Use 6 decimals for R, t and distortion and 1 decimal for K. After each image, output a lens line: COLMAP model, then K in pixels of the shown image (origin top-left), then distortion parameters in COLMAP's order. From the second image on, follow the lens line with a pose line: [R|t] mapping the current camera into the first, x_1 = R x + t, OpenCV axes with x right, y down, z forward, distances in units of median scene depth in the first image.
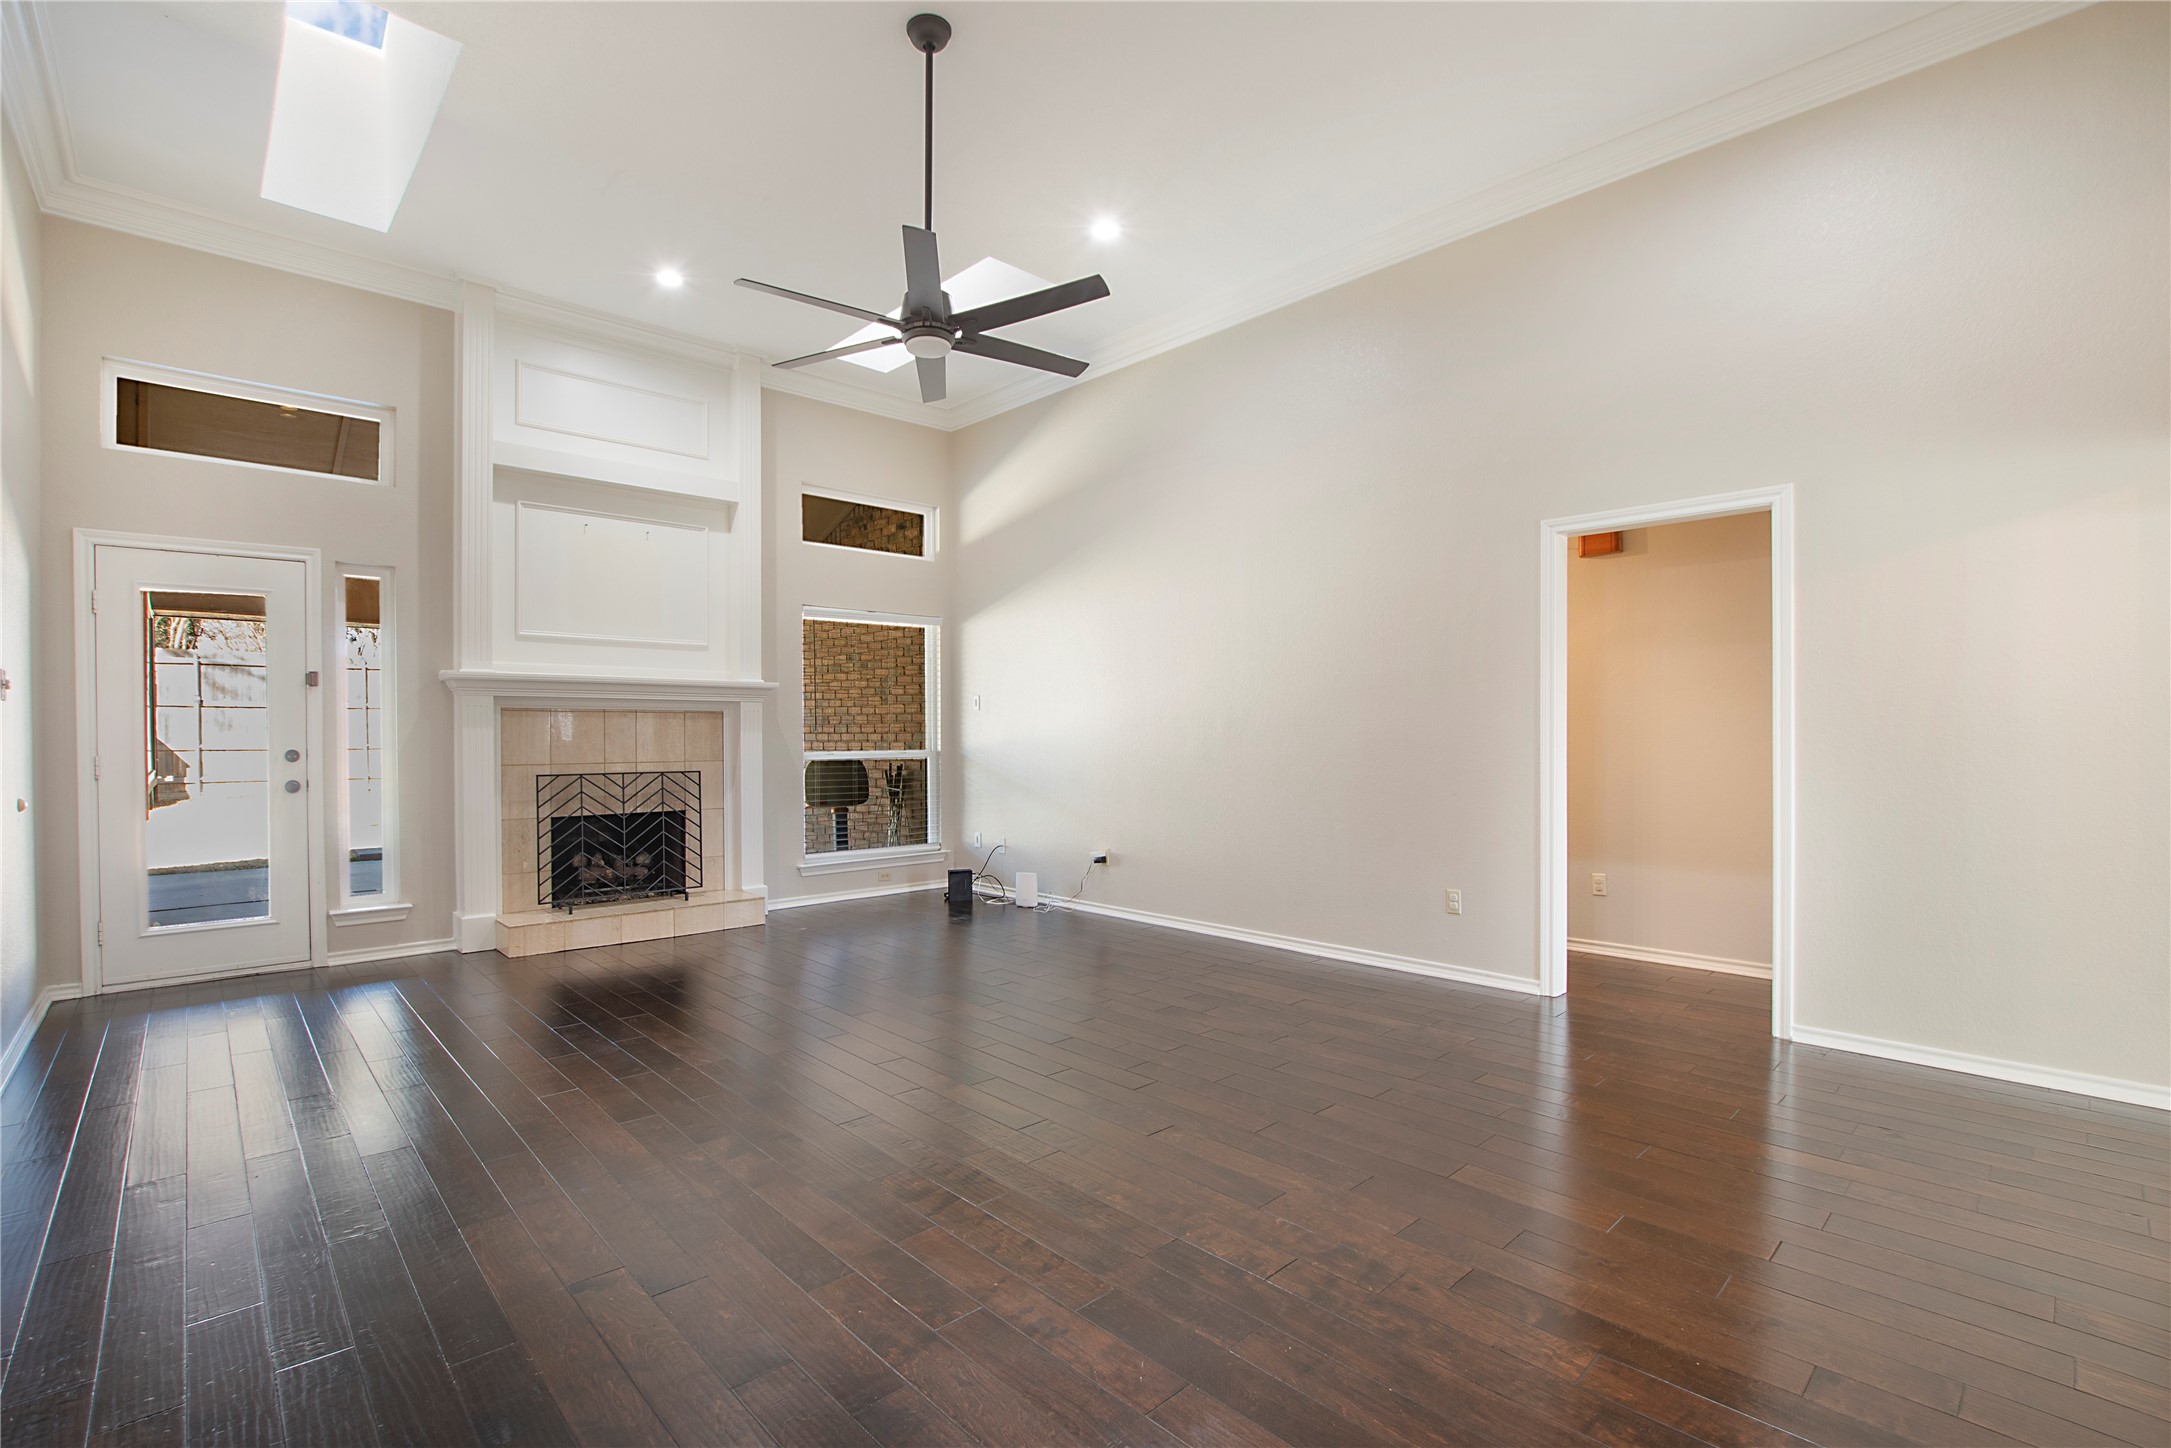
lens RADIAL K [[975.0, 0, 1075.5], [0, 975.0, 739.7], [0, 0, 1]] dist [-0.046098, 0.009138]
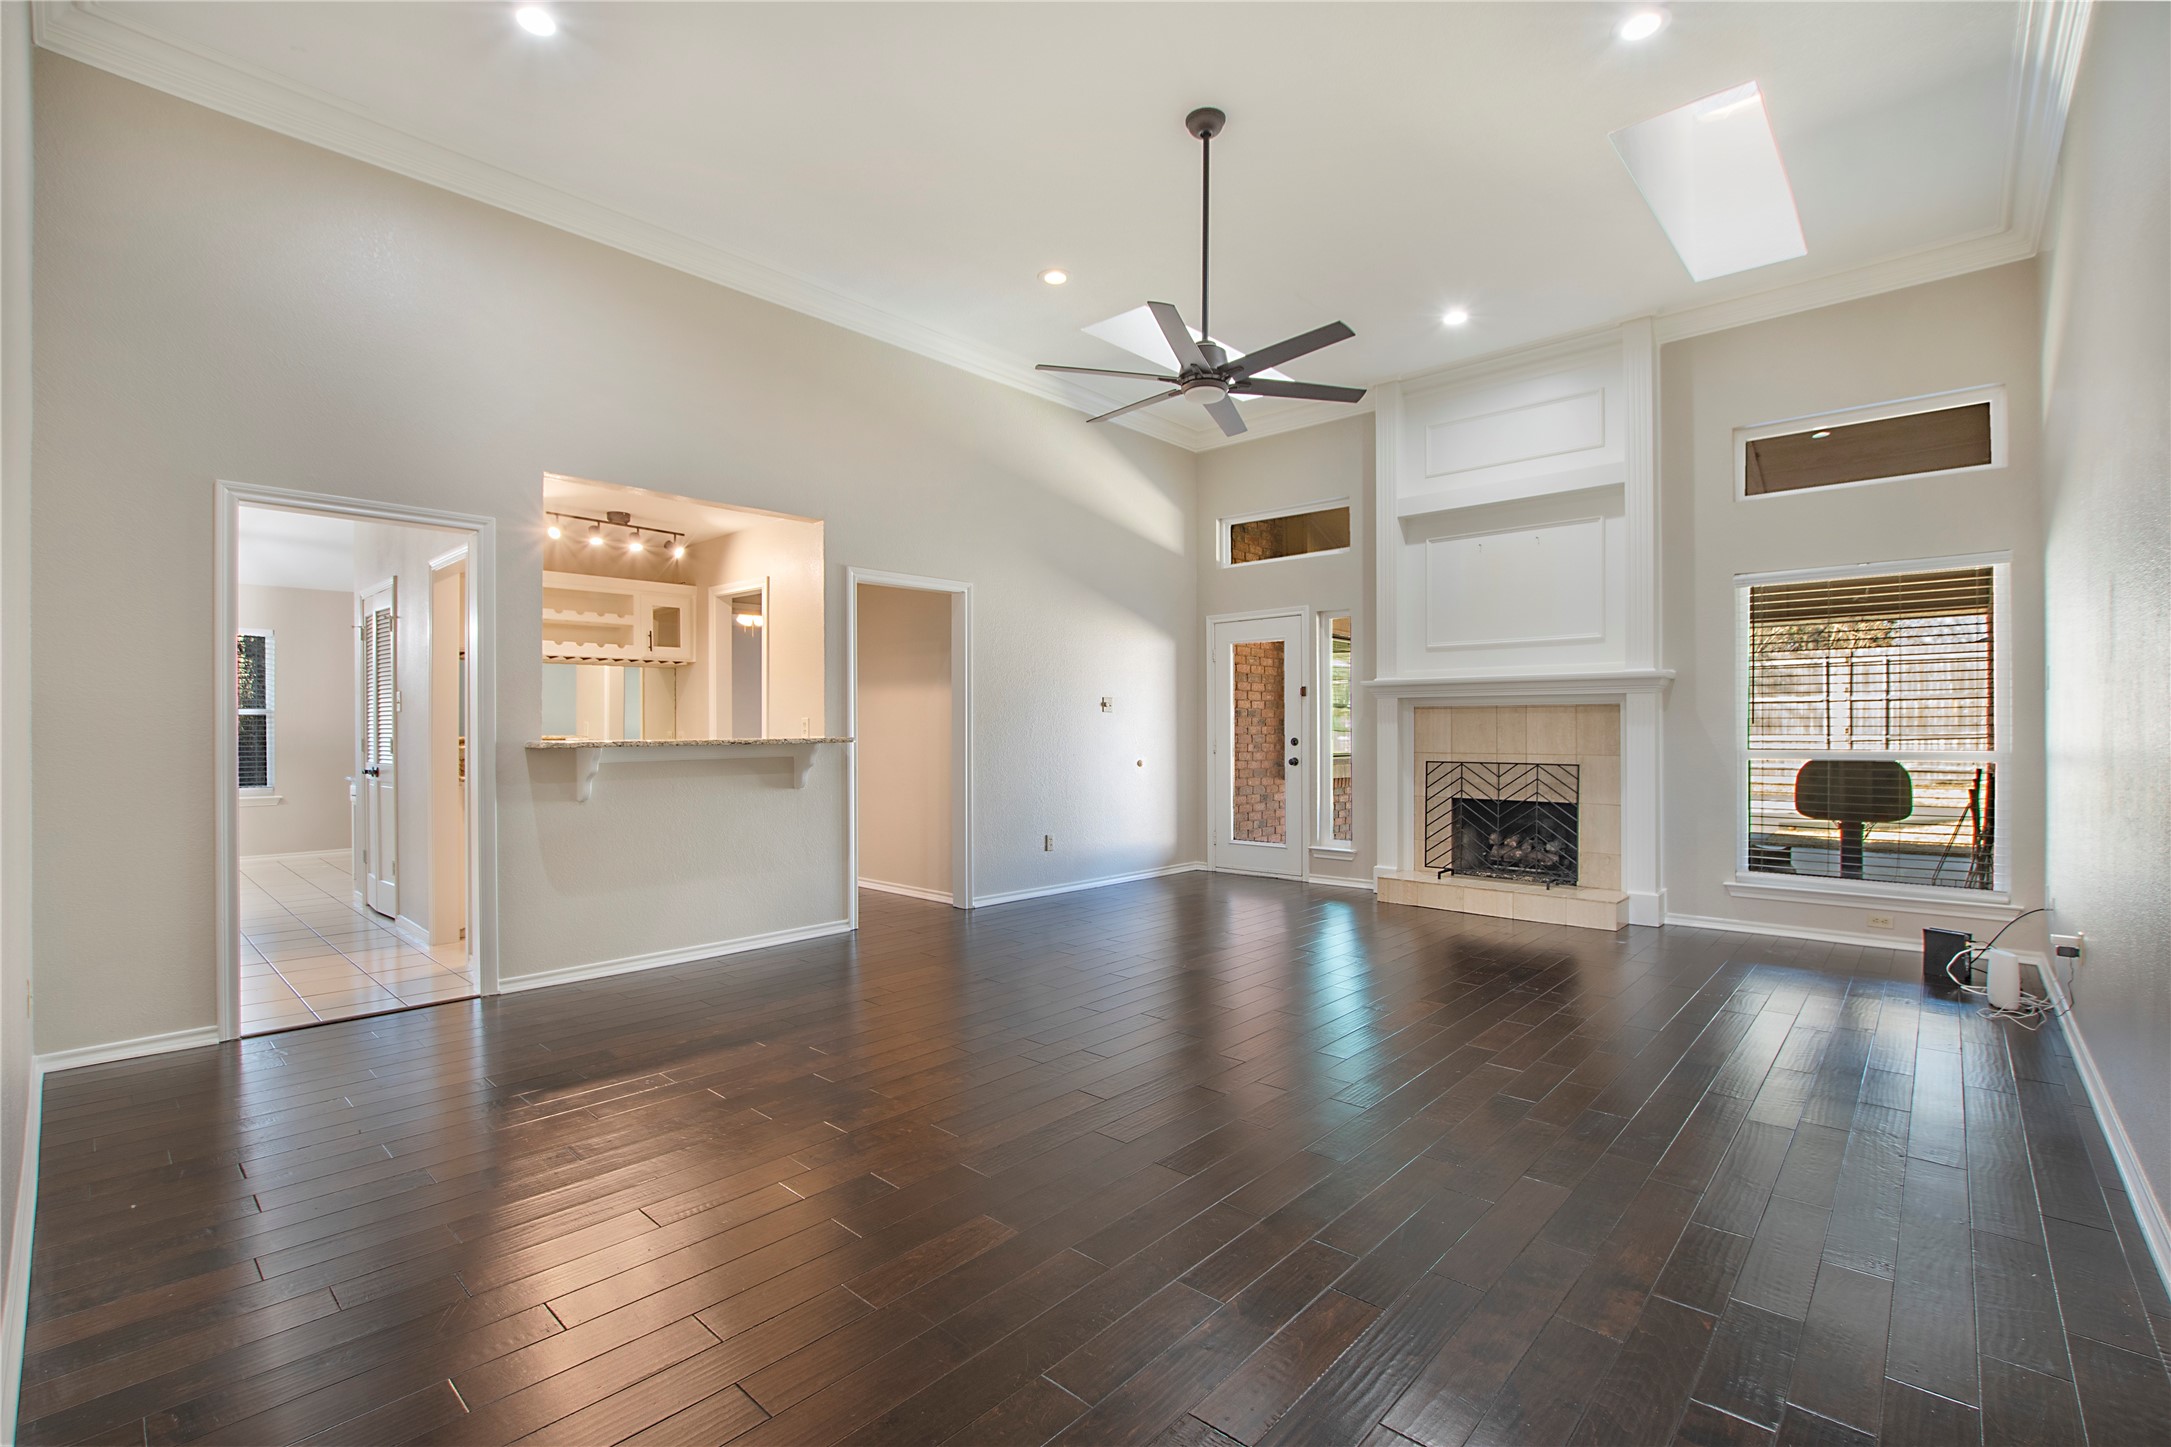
lens RADIAL K [[963.8, 0, 1081.9], [0, 963.8, 730.4], [0, 0, 1]] dist [-0.023604, 0.001107]
pose [[0.089752, 0.006065, -0.995946, 0.583600], [-0.002583, 0.999980, 0.005857, -0.008132], [0.995961, 0.002047, 0.089766, 0.424579]]
